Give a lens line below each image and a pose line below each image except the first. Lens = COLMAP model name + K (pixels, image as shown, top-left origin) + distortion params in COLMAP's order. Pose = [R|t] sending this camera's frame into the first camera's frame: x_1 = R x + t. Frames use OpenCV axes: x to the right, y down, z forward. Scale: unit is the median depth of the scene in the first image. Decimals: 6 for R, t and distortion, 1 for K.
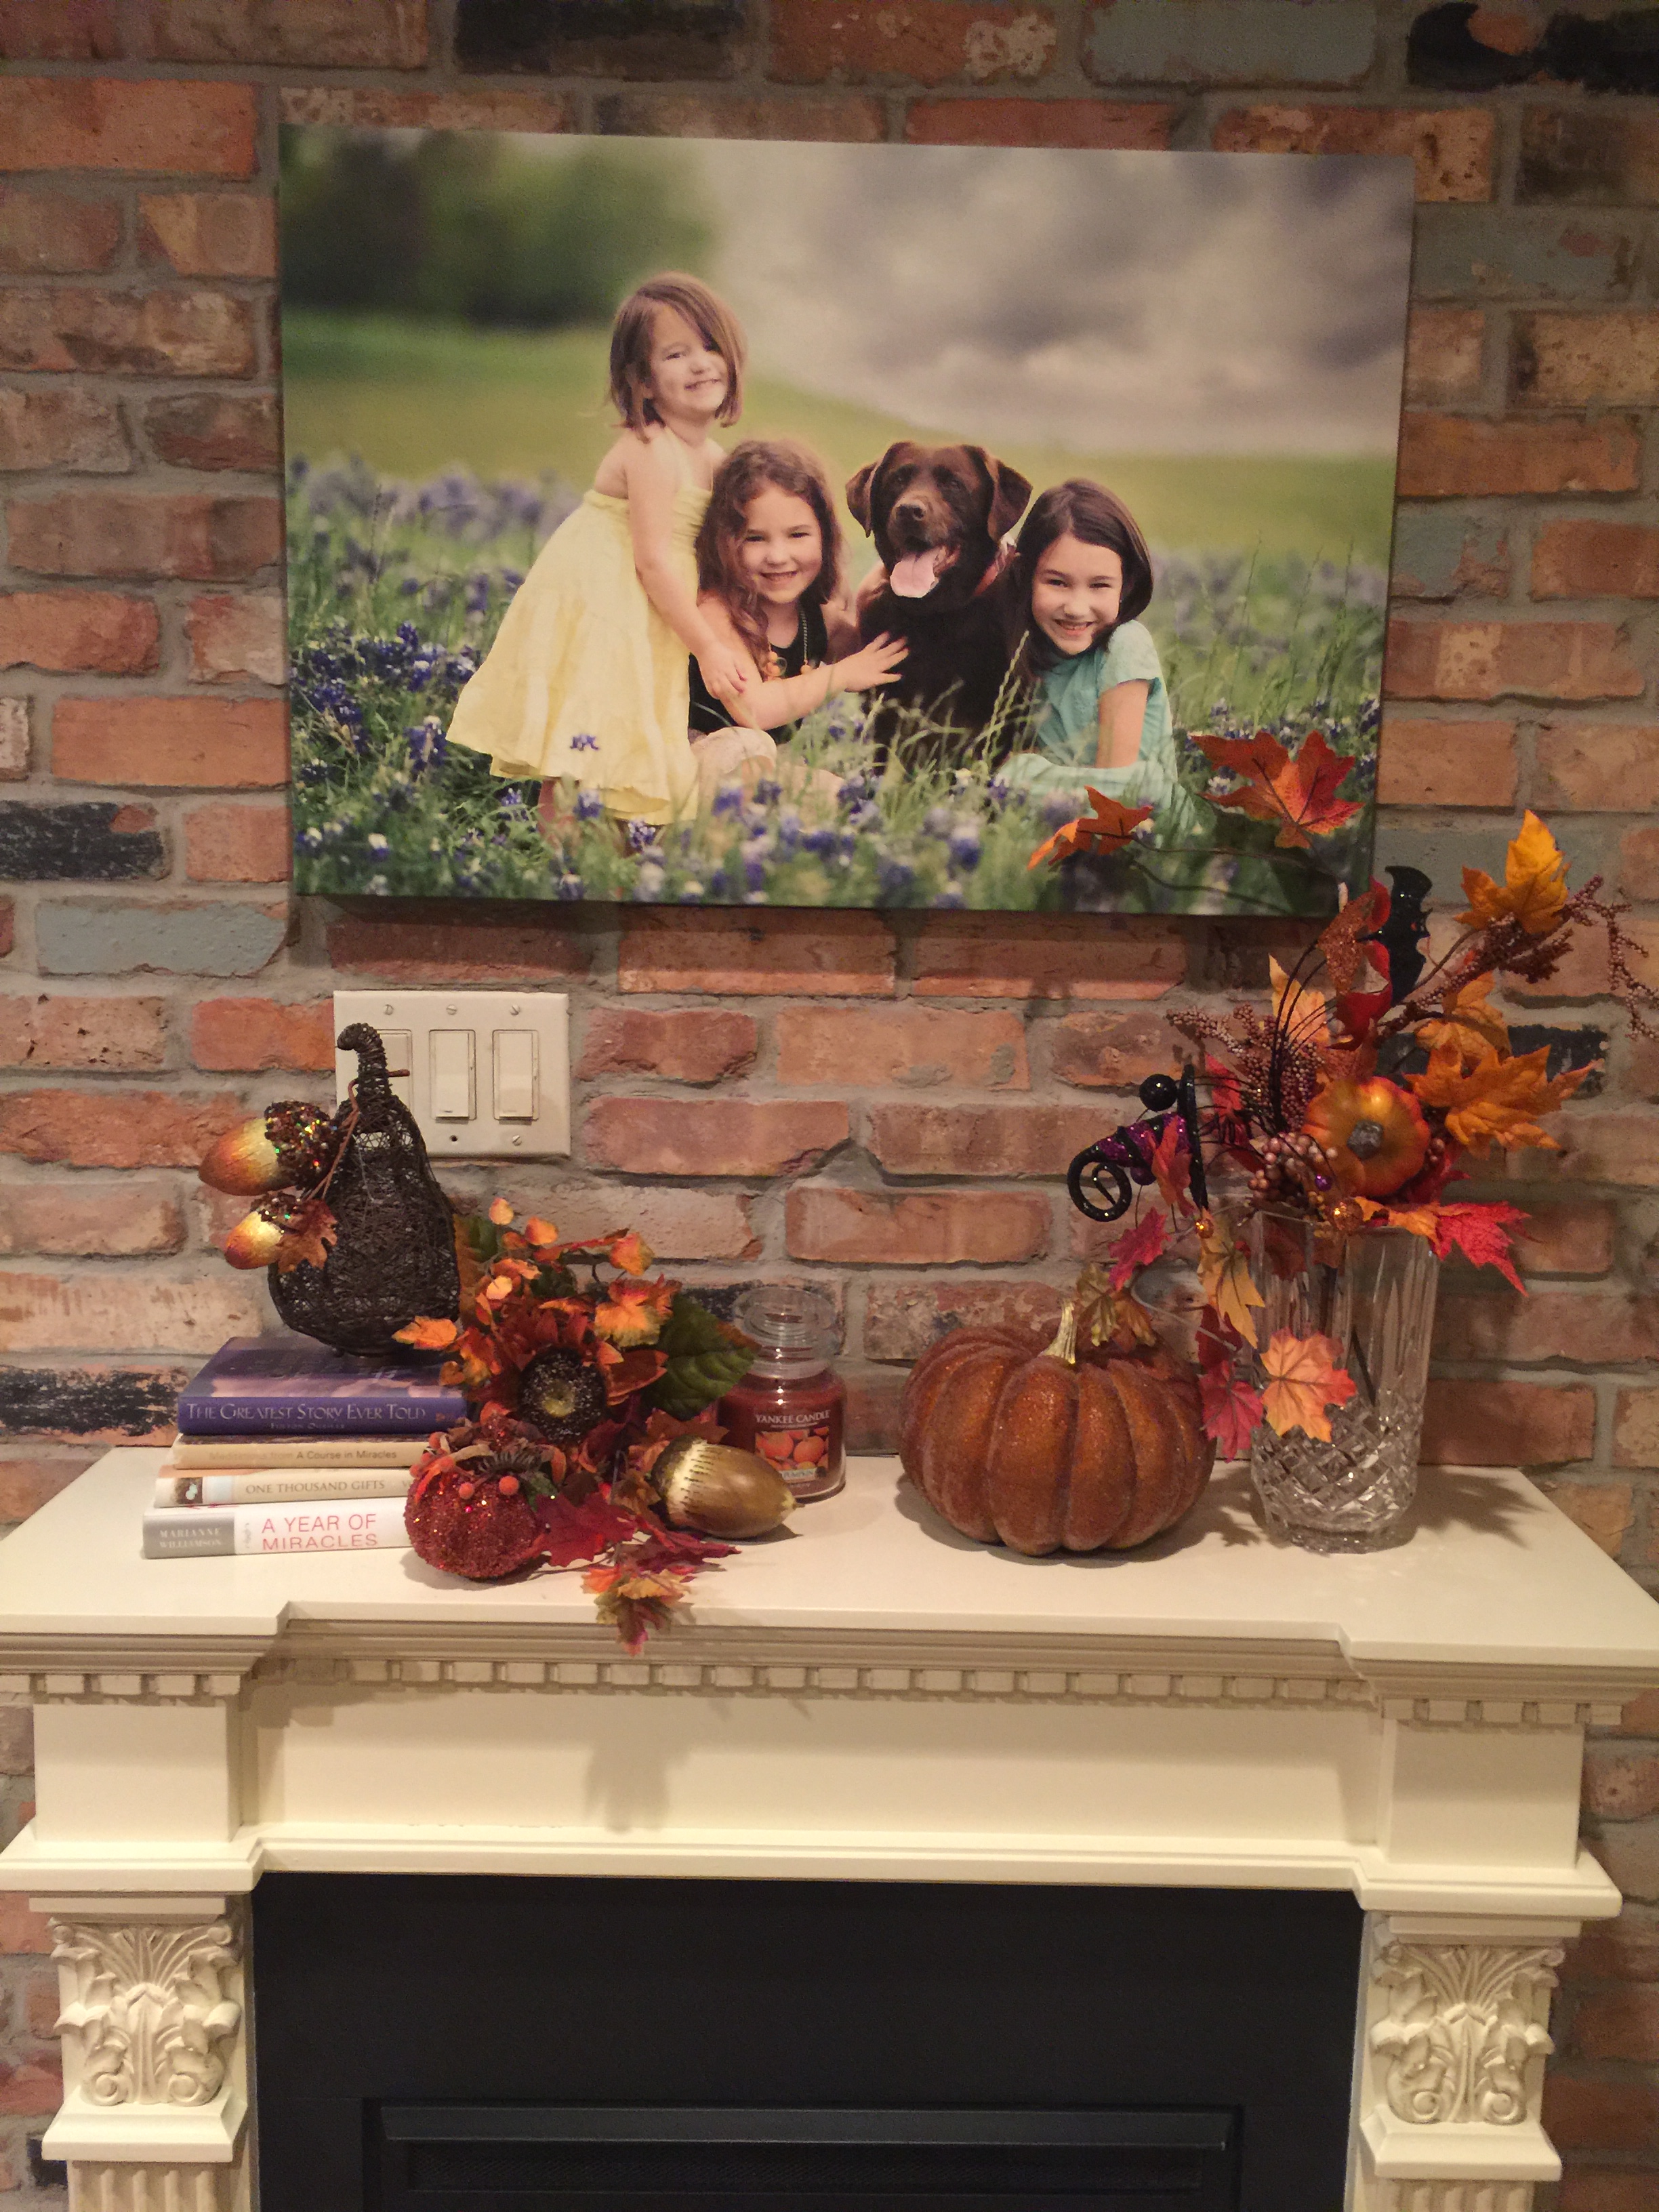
lens RADIAL K [[1875.6, 0, 835.1], [0, 1875.6, 1102.6], [0, 0, 1]] dist [0.046056, -0.054725]
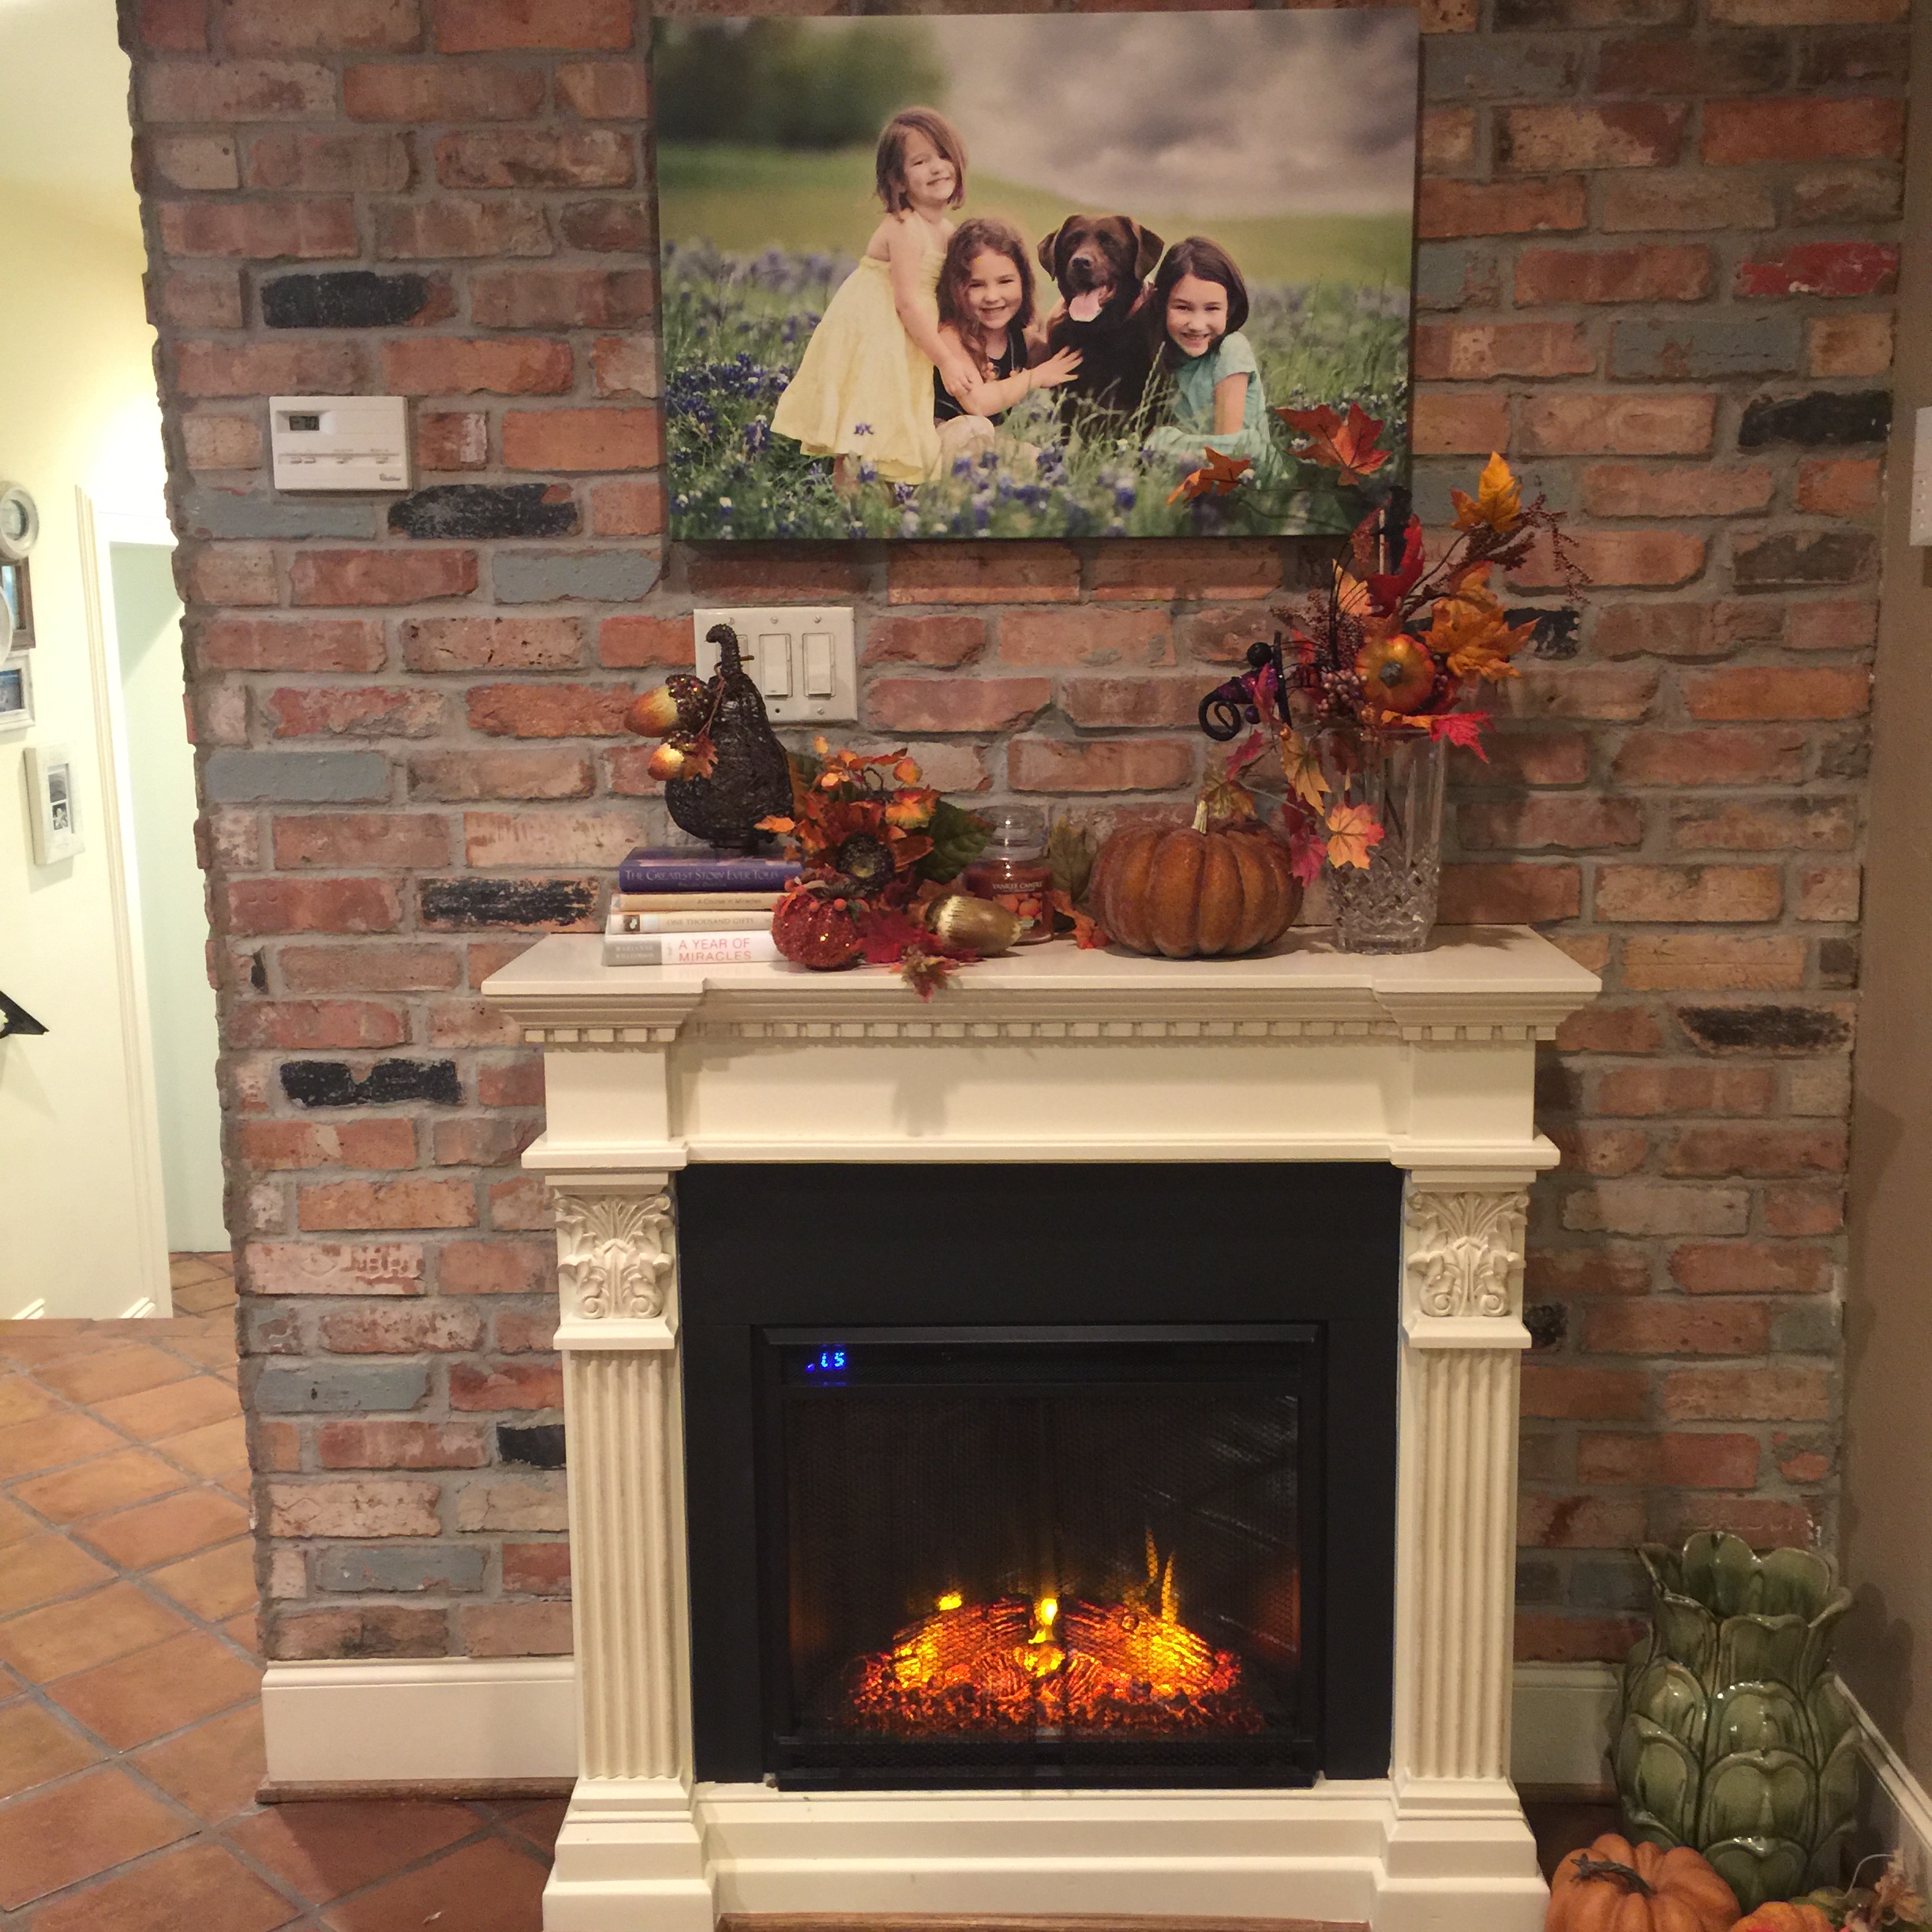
lens RADIAL K [[2142.7, 0, 969.8], [0, 2142.7, 968.0], [0, 0, 1]] dist [0.035654, 0.000000]
pose [[0.999225, -0.026453, -0.029165, -0.012801], [0.027520, 0.998943, 0.036823, 0.171417], [0.028160, -0.037597, 0.998896, -0.698200]]
